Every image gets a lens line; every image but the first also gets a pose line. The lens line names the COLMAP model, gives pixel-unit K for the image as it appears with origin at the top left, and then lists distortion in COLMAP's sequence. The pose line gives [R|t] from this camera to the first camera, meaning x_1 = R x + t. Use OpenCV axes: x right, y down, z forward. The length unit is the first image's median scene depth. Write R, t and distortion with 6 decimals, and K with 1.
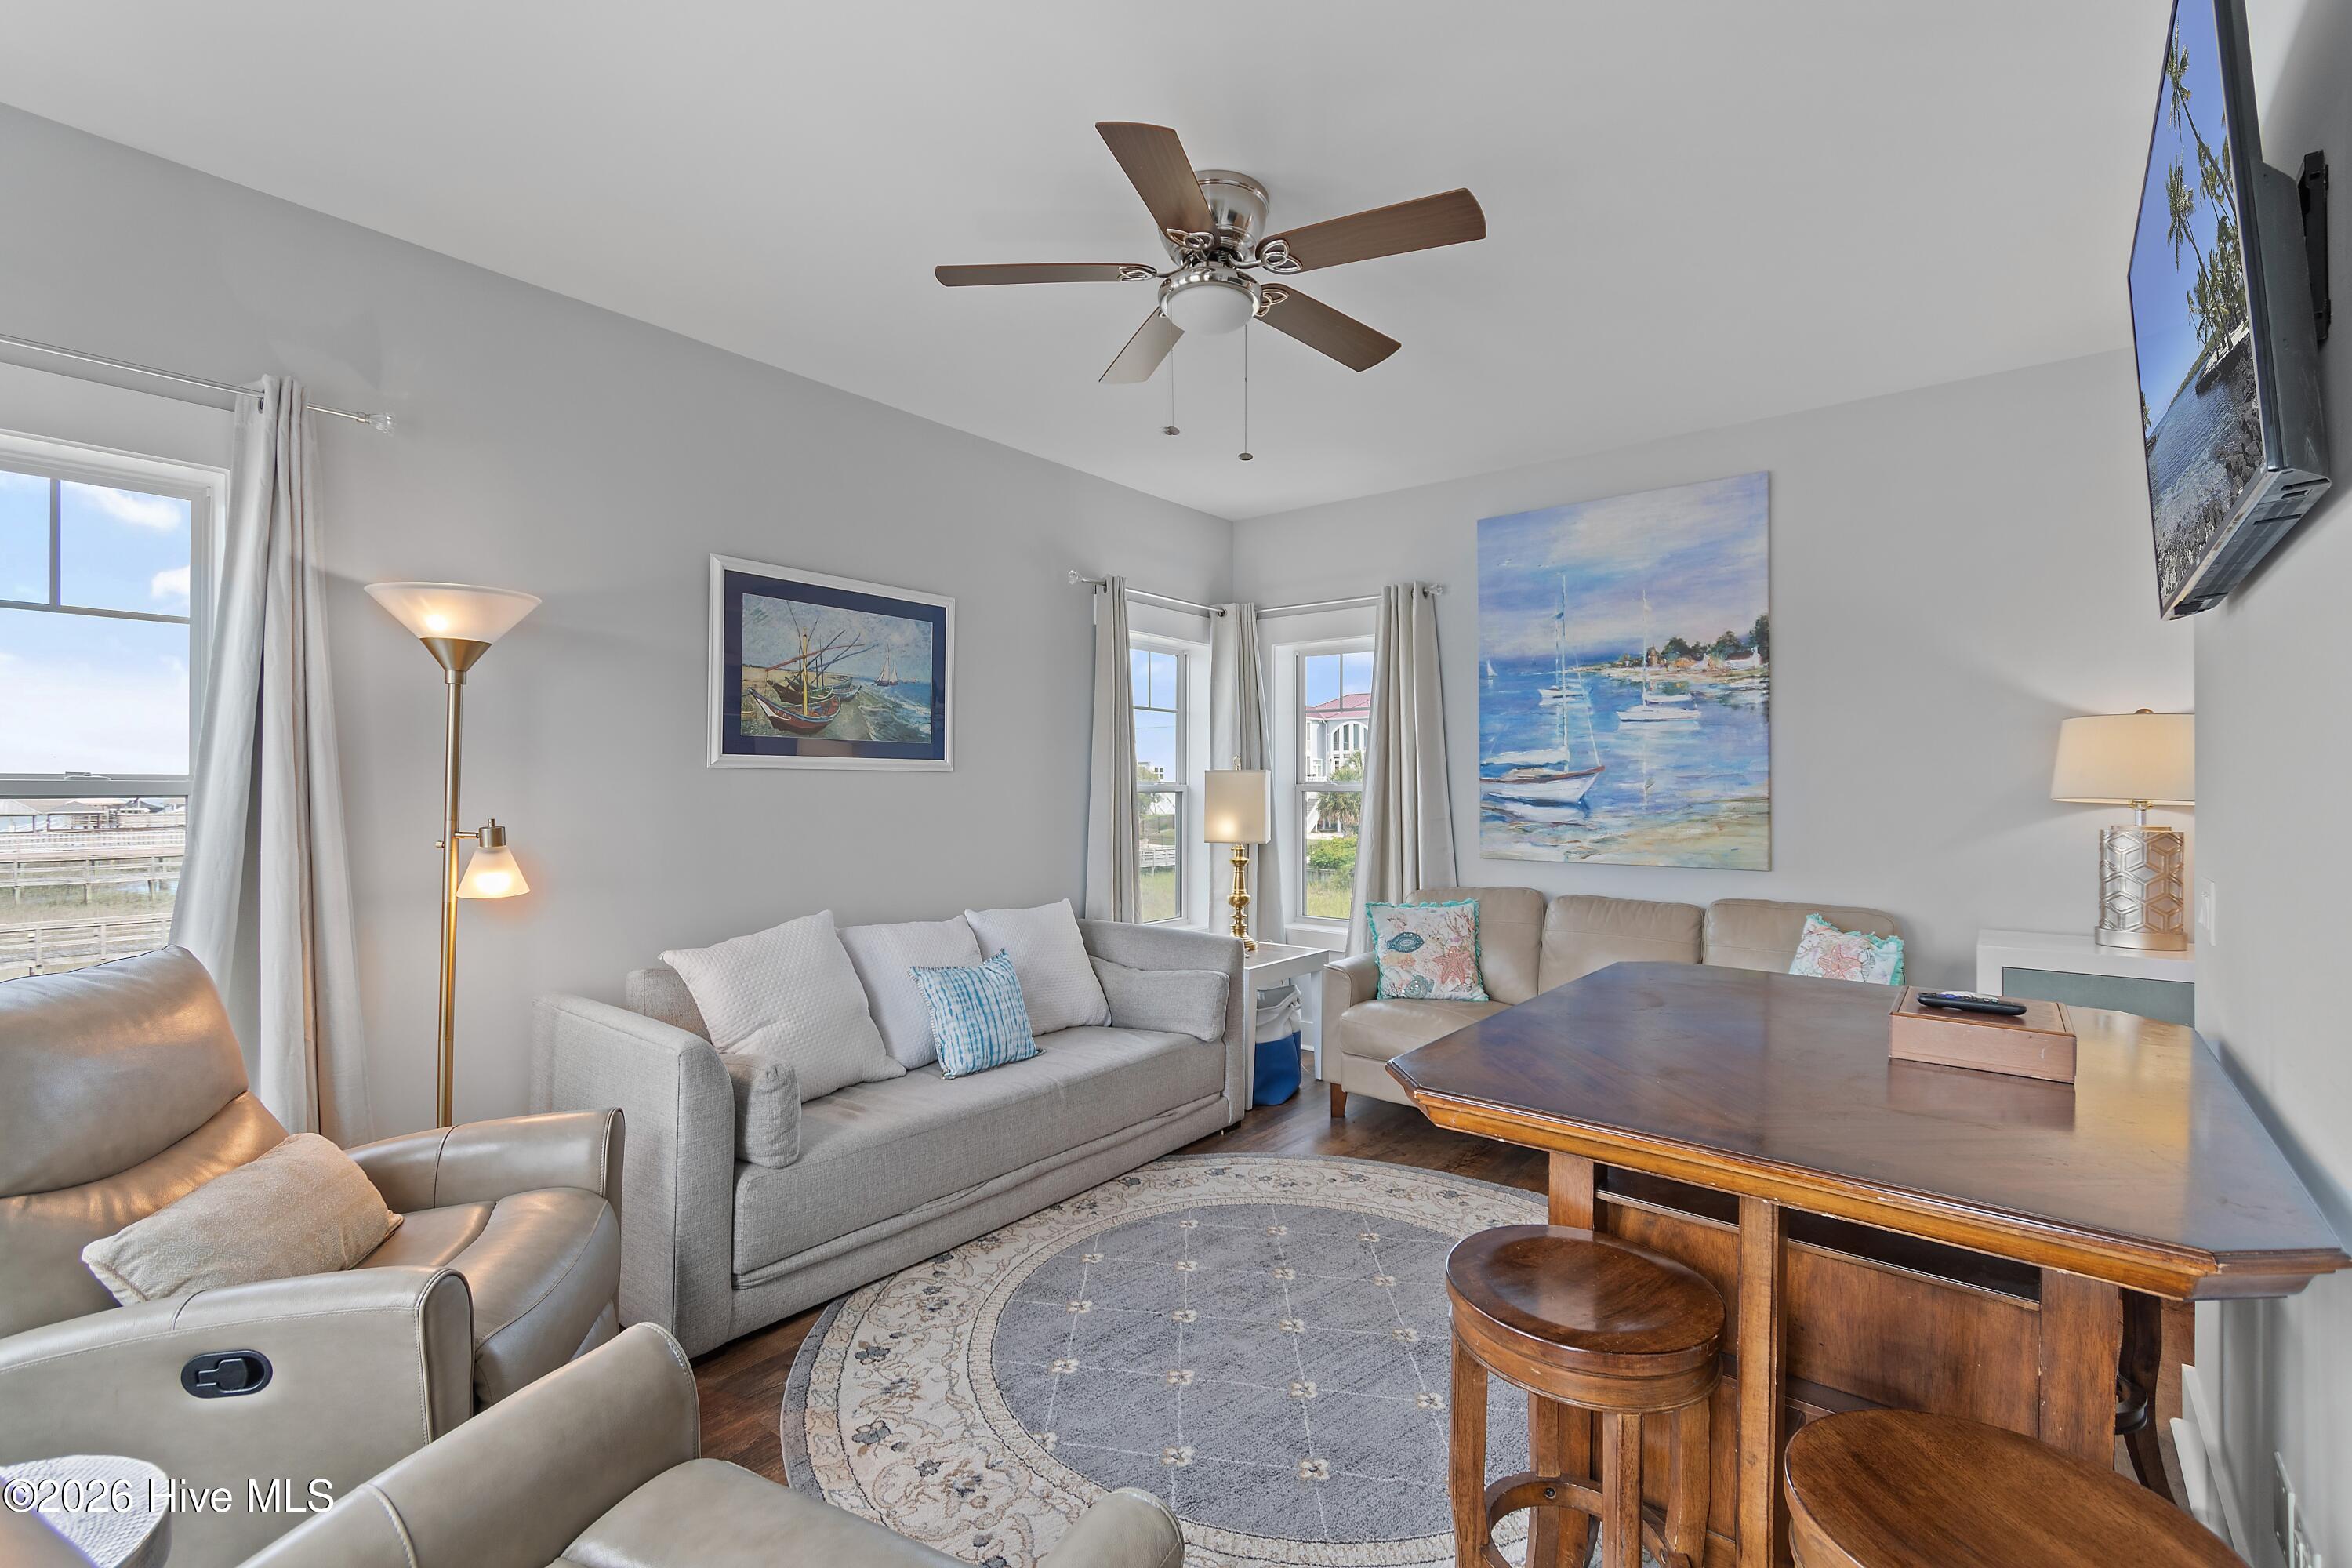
lens RADIAL K [[1035.2, 0, 1168.8], [0, 1035.2, 787.7], [0, 0, 1]] dist [0.003596, -0.000707]
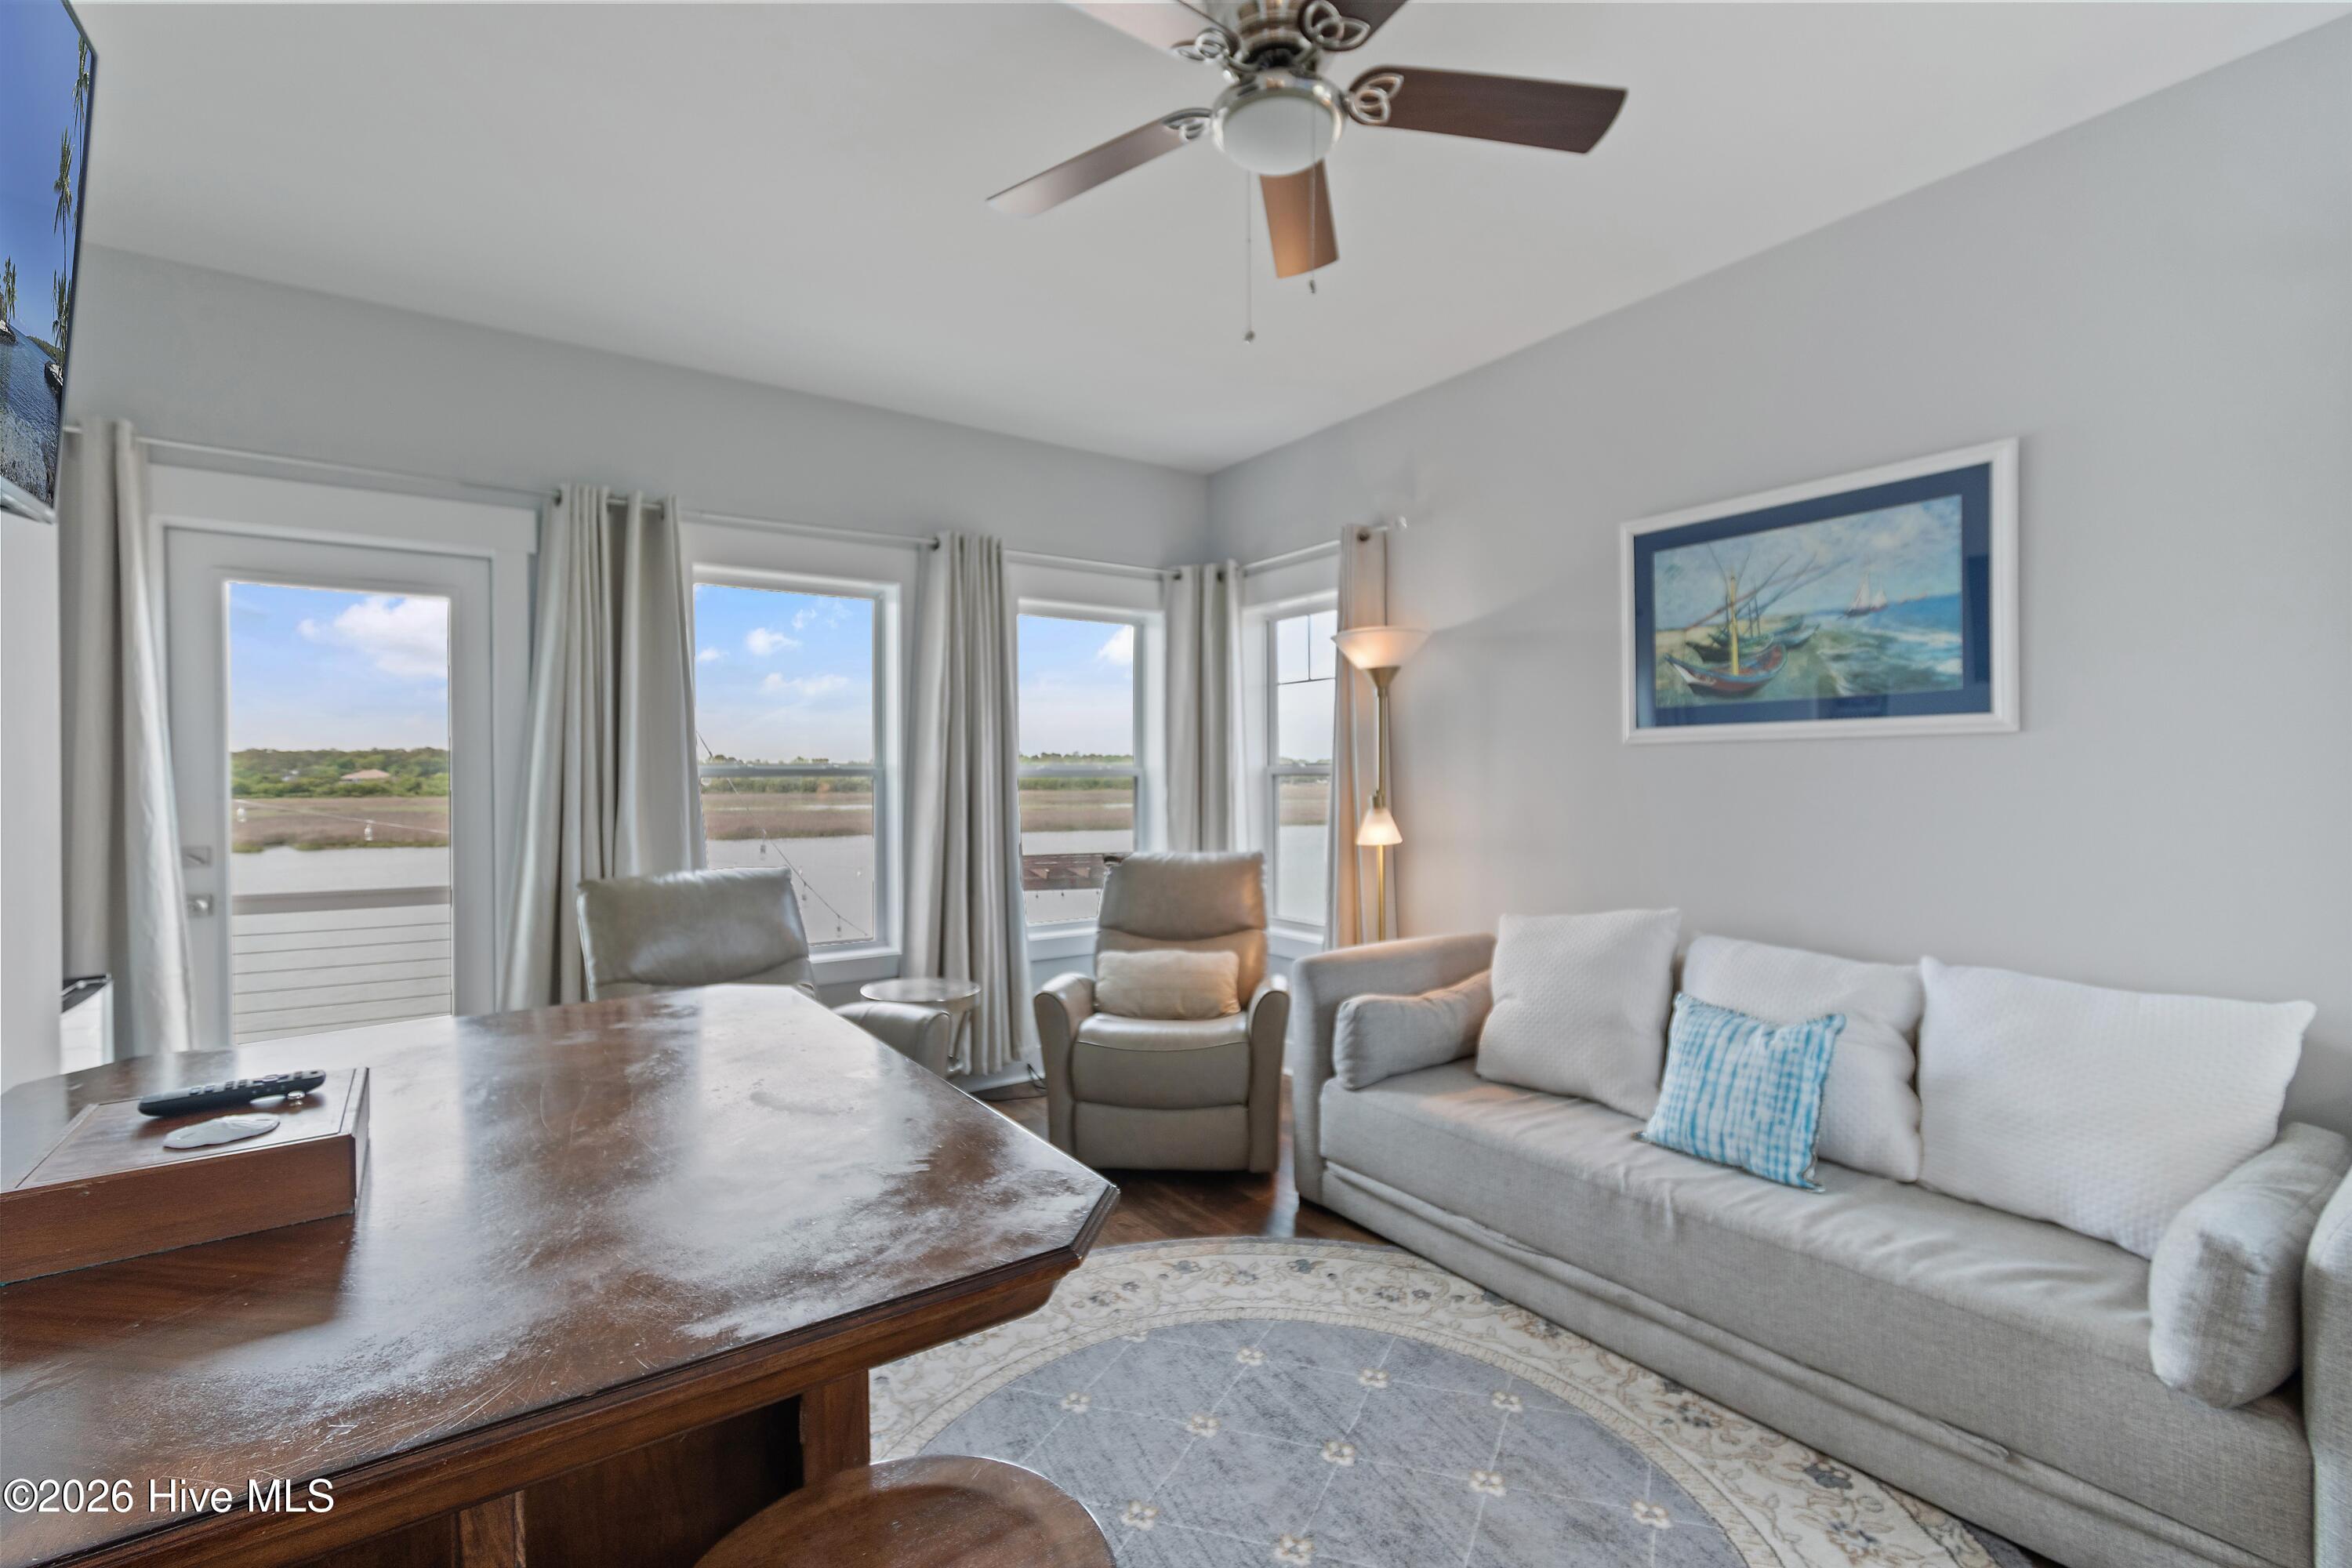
lens RADIAL K [[1035.2, 0, 1168.8], [0, 1035.2, 787.7], [0, 0, 1]] dist [0.003596, -0.000707]
pose [[-0.274876, 0.008568, -0.961442, 0.583082], [0.003984, 0.999962, 0.007772, 0.011875], [0.961472, -0.001694, -0.274899, 0.819690]]
